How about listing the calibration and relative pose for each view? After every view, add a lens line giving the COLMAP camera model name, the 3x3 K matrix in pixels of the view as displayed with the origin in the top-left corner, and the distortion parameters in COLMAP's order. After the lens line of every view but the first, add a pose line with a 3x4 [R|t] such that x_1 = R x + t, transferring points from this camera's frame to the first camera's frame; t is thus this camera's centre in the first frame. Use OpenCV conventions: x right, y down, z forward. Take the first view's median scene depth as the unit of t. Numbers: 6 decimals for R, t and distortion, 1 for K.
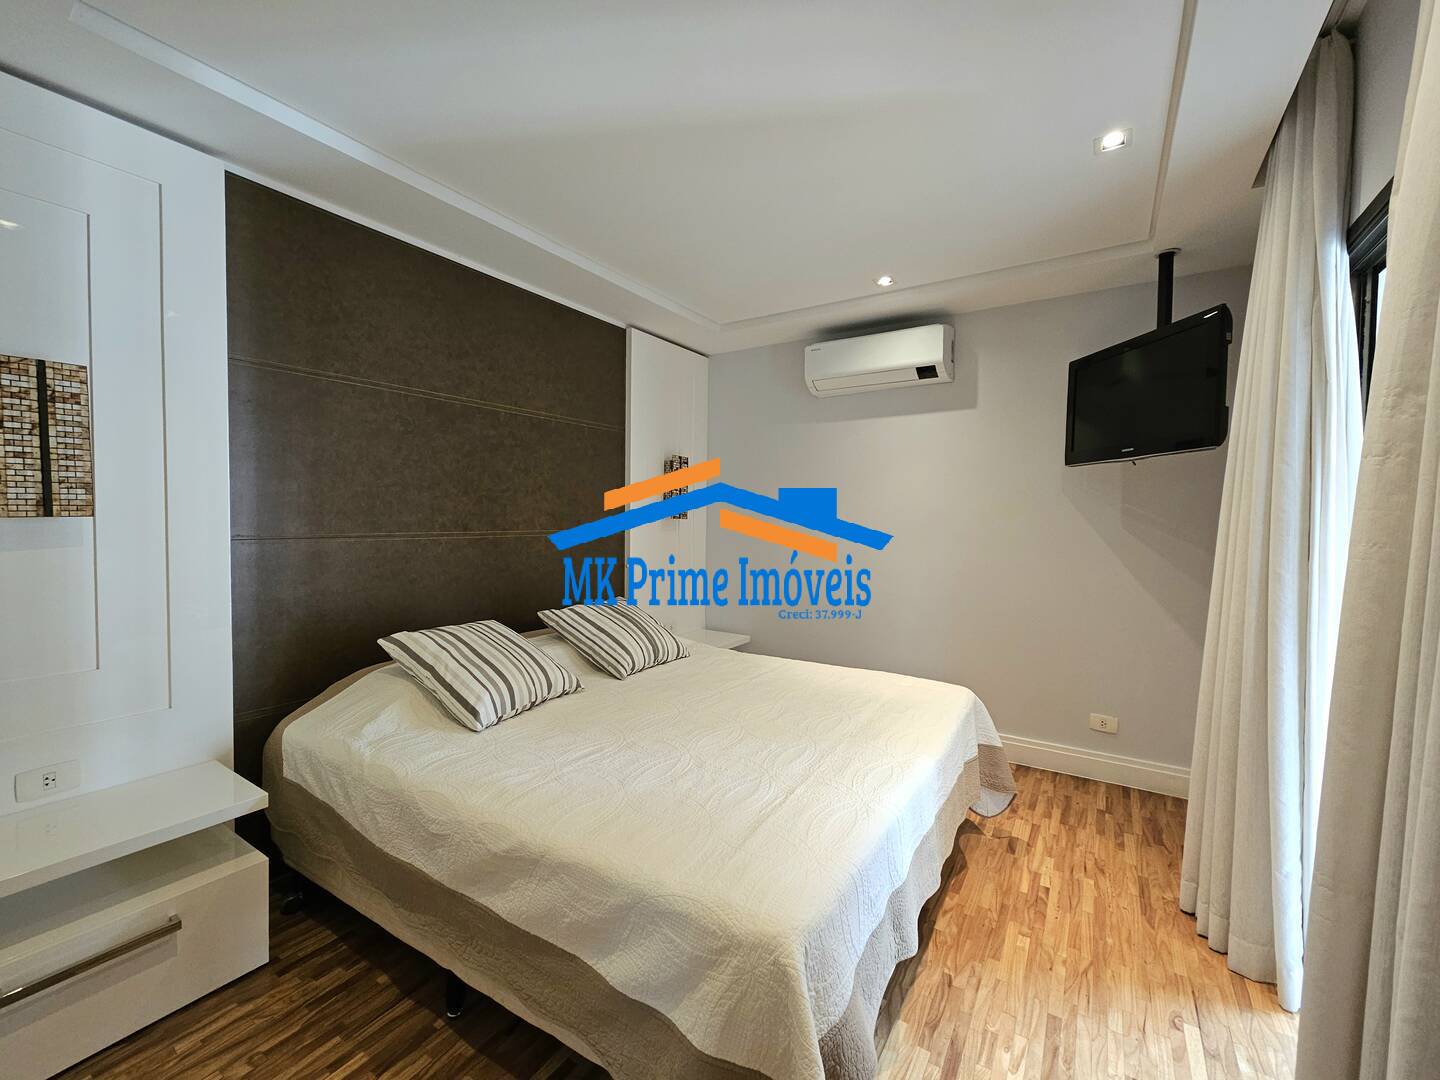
lens RADIAL K [[588.7, 0, 725.4], [0, 588.7, 538.7], [0, 0, 1]] dist [-0.003245, 0.001572]
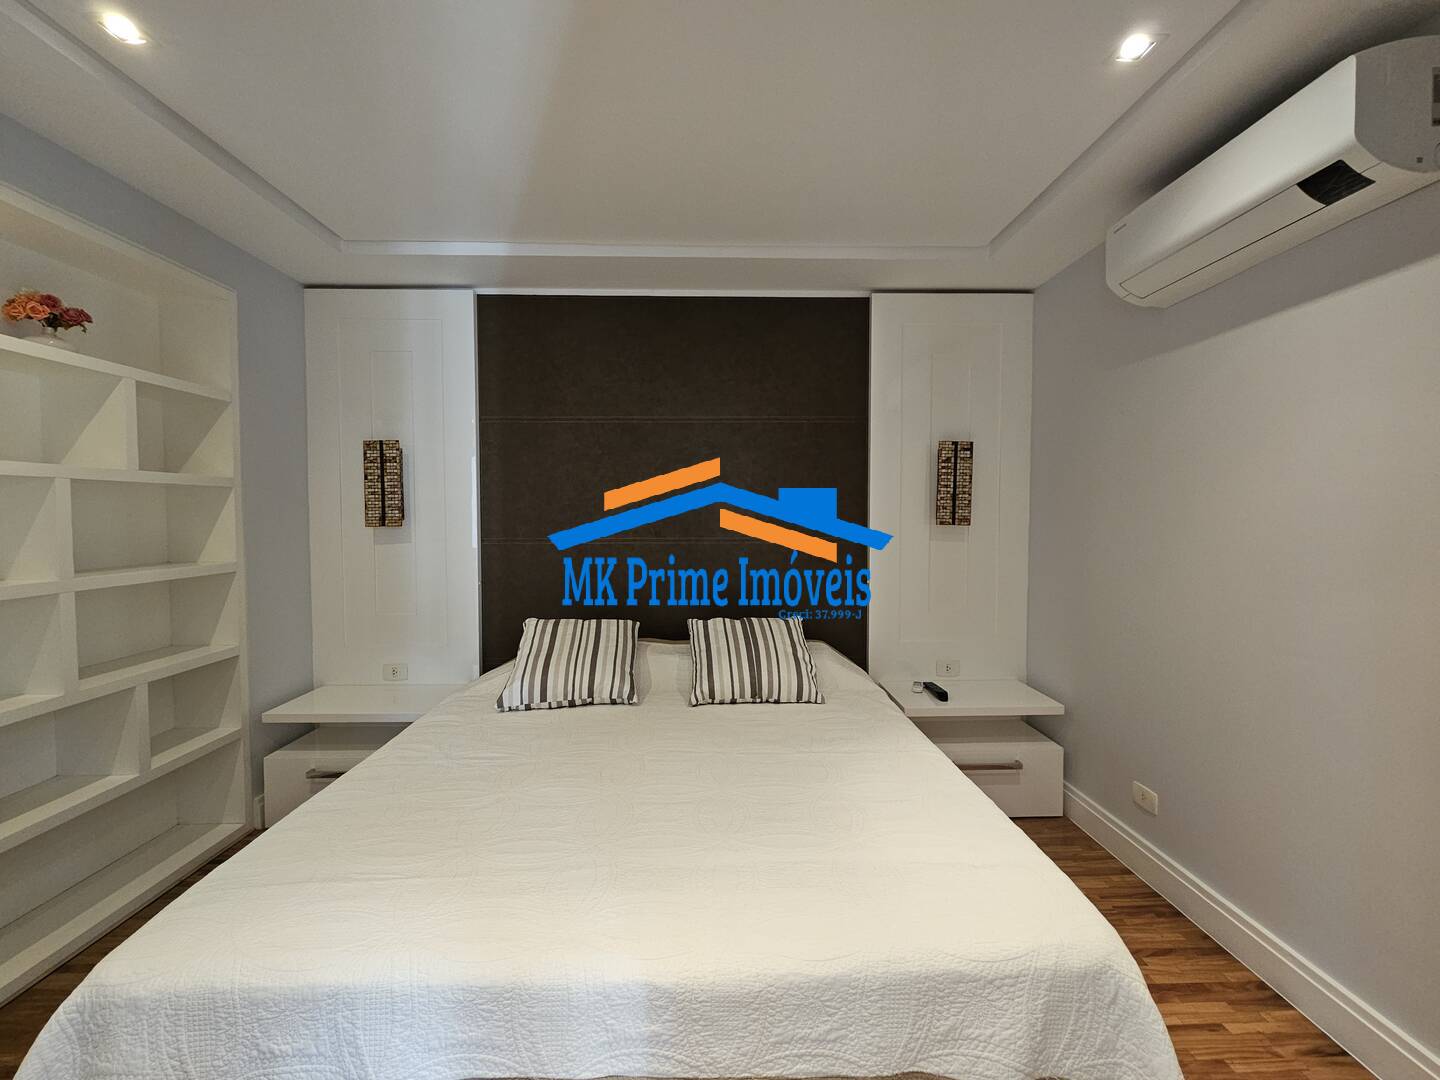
lens RADIAL K [[588.7, 0, 724.4], [0, 588.7, 540.7], [0, 0, 1]] dist [-0.003245, 0.001572]
pose [[0.564683, 0.026184, -0.824892, 0.934059], [-0.024096, 0.999594, 0.015235, -0.045889], [0.824956, 0.011274, 0.565085, 0.836683]]
